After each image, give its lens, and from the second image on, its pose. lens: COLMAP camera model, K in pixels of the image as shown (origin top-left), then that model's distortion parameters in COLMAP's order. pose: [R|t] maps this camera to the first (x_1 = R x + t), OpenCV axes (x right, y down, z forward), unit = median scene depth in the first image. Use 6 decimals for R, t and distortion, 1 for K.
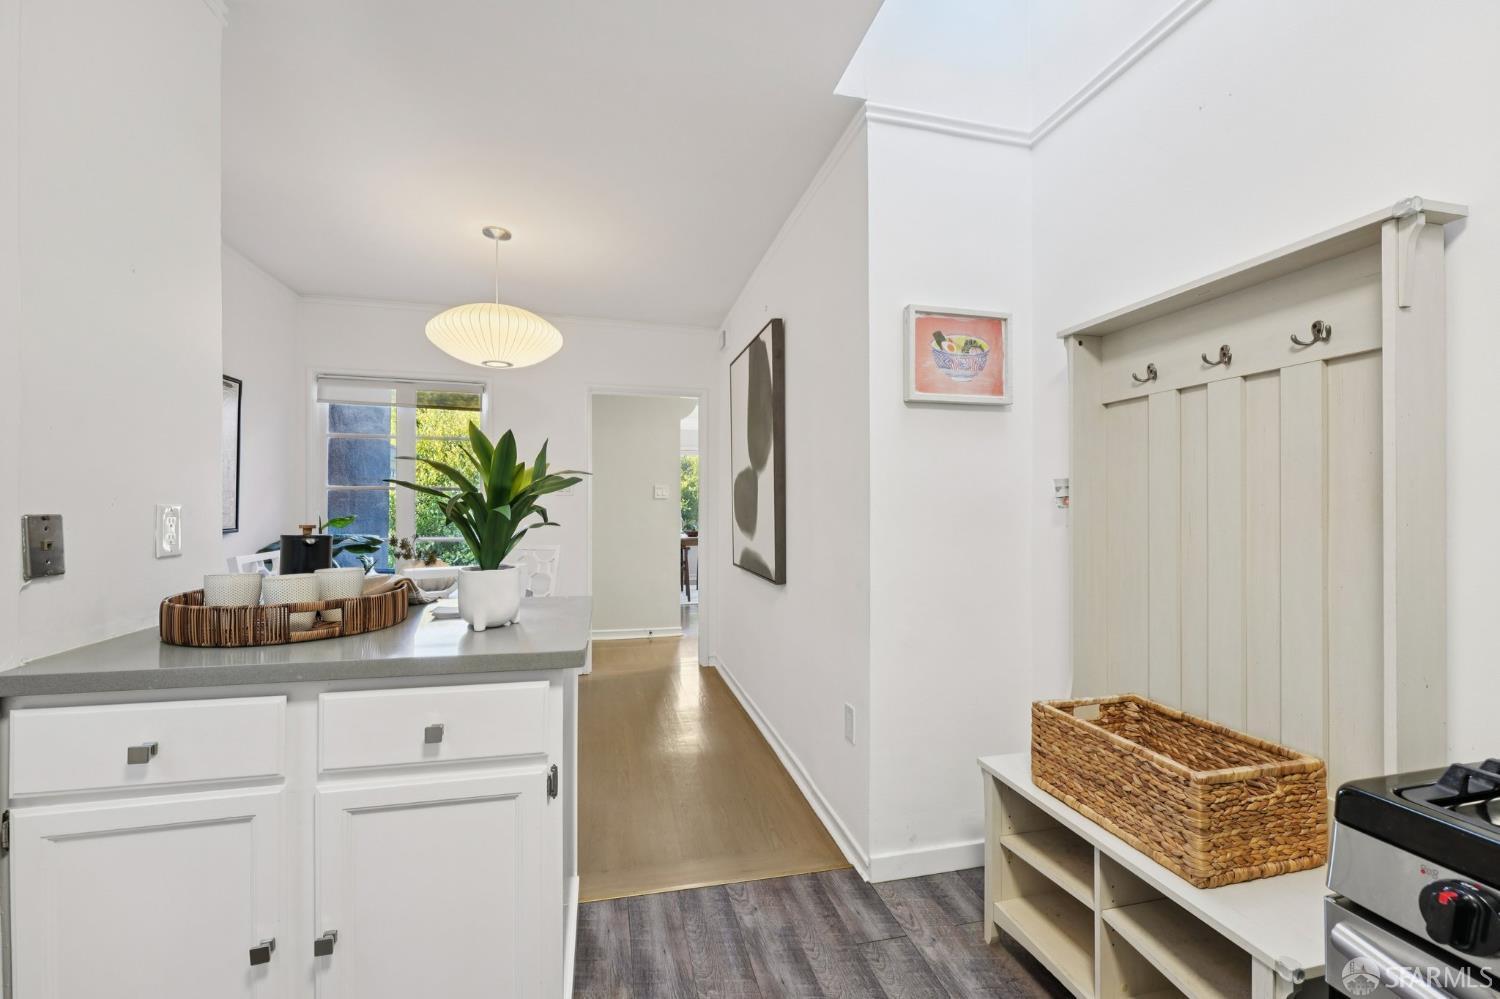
lens RADIAL K [[601.3, 0, 750.0], [0, 601.3, 499.5], [0, 0, 1]] dist [-0.000801, -0.000158]
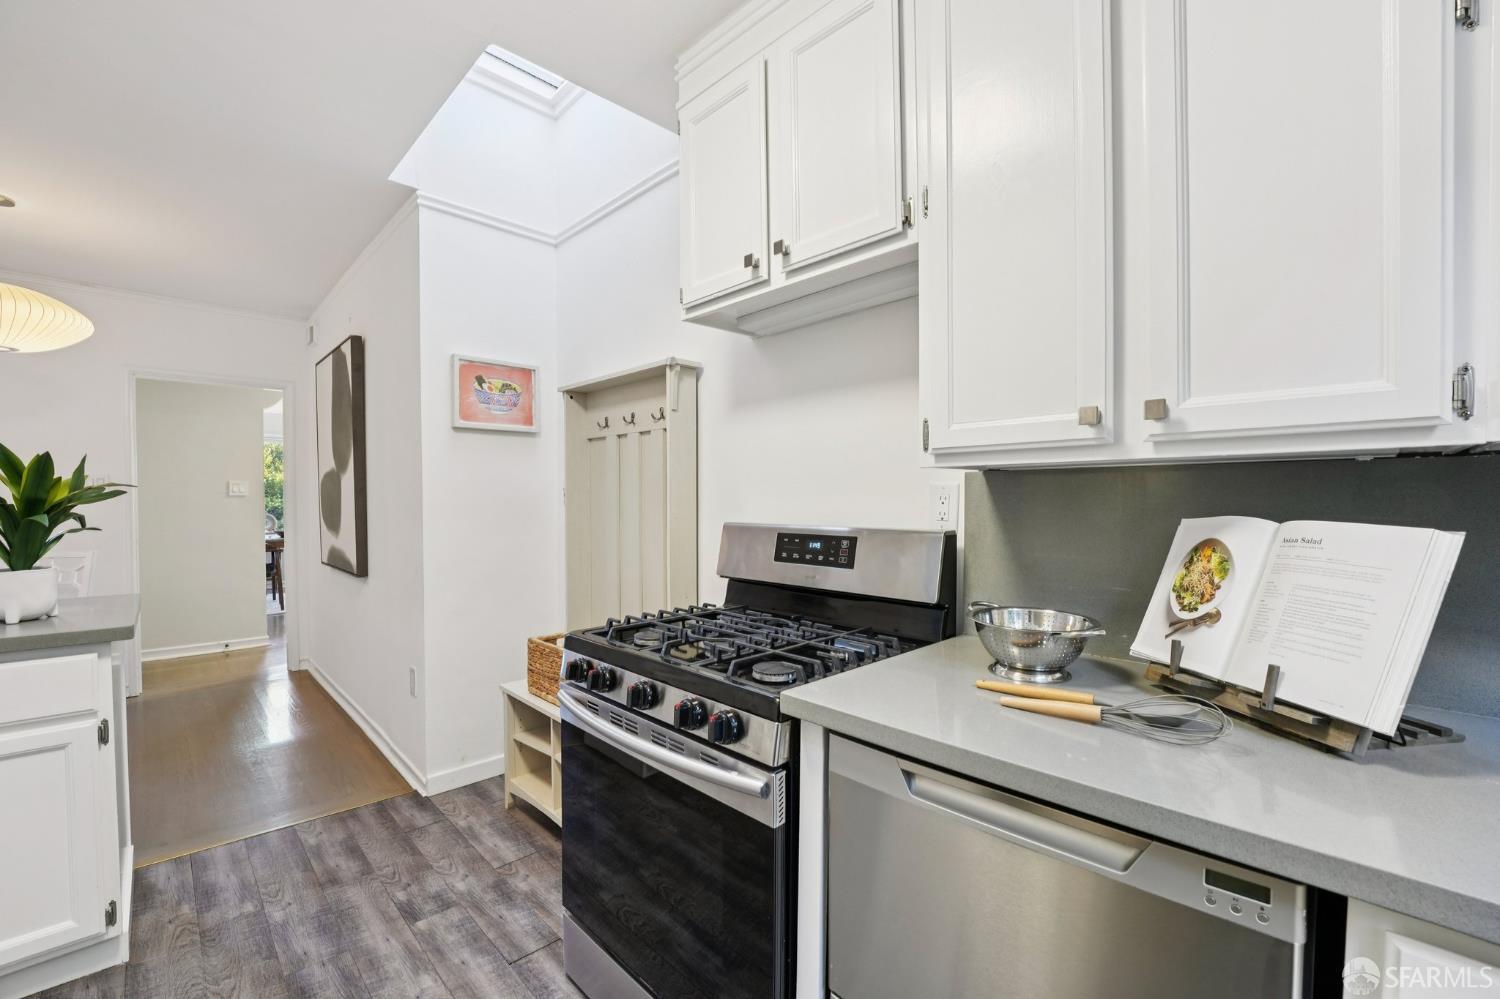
lens RADIAL K [[615.0, 0, 737.0], [0, 615.0, 507.1], [0, 0, 1]] dist [-0.033045, 0.005016]
pose [[0.862709, -0.010153, 0.505599, 0.136312], [-0.002041, 0.999720, 0.023558, -0.026105], [-0.505697, -0.021355, 0.862447, -0.519143]]
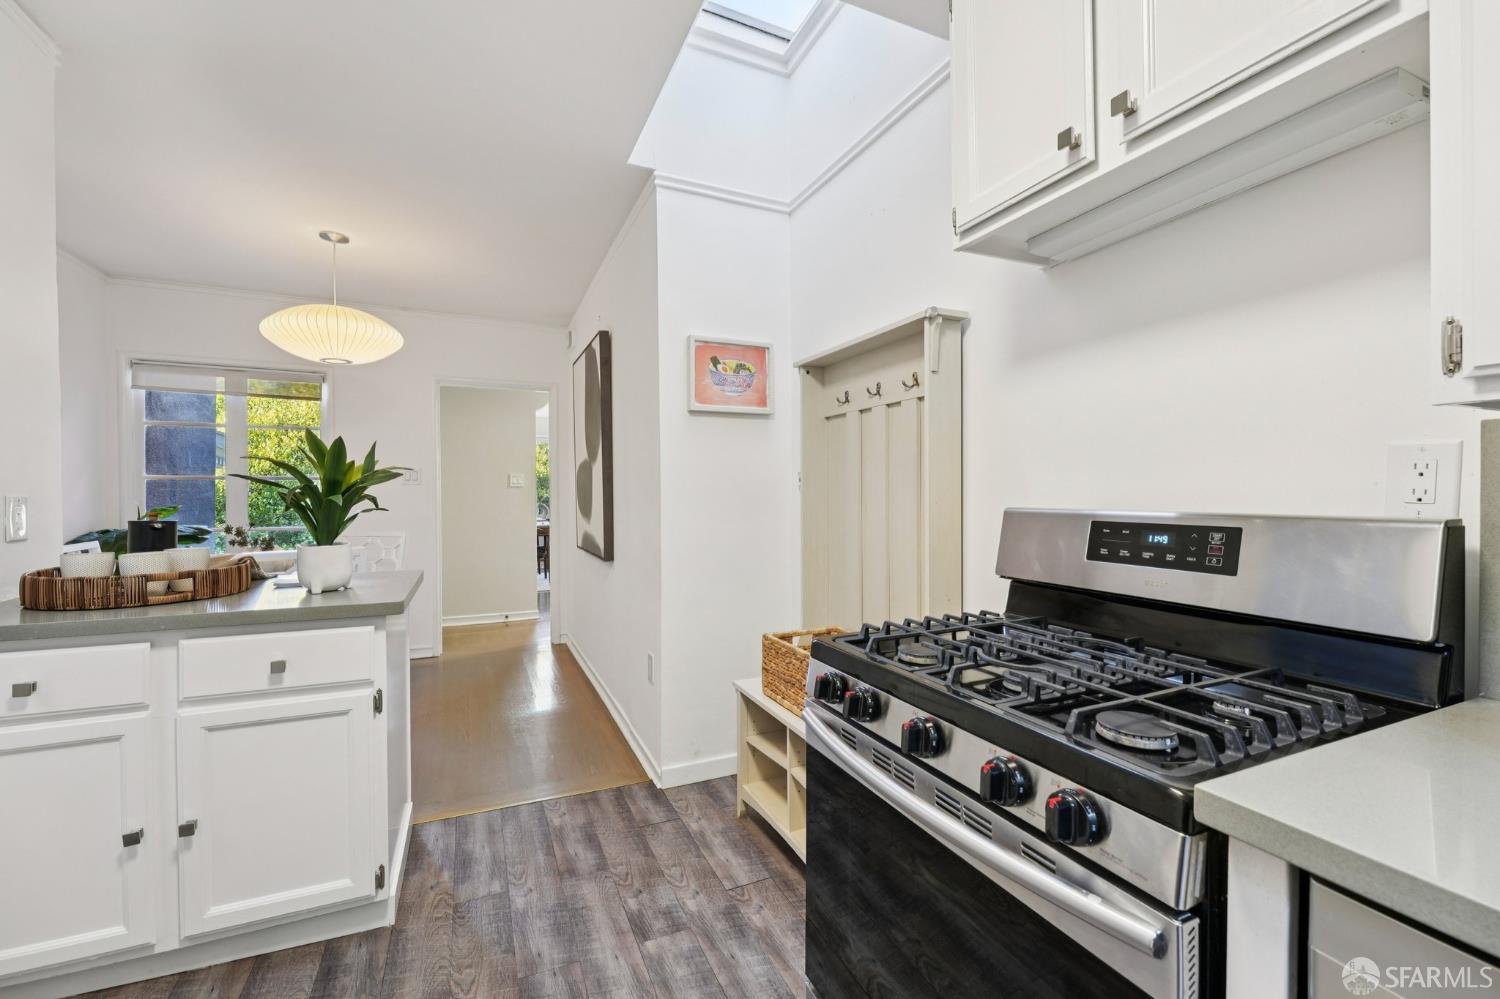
lens RADIAL K [[606.9, 0, 744.0], [0, 606.9, 493.8], [0, 0, 1]] dist [0.000268, -0.000152]
pose [[0.983224, -0.005841, 0.182306, 0.158027], [0.003619, 0.999915, 0.012519, -0.003713], [-0.182364, -0.011649, 0.983162, -0.325428]]
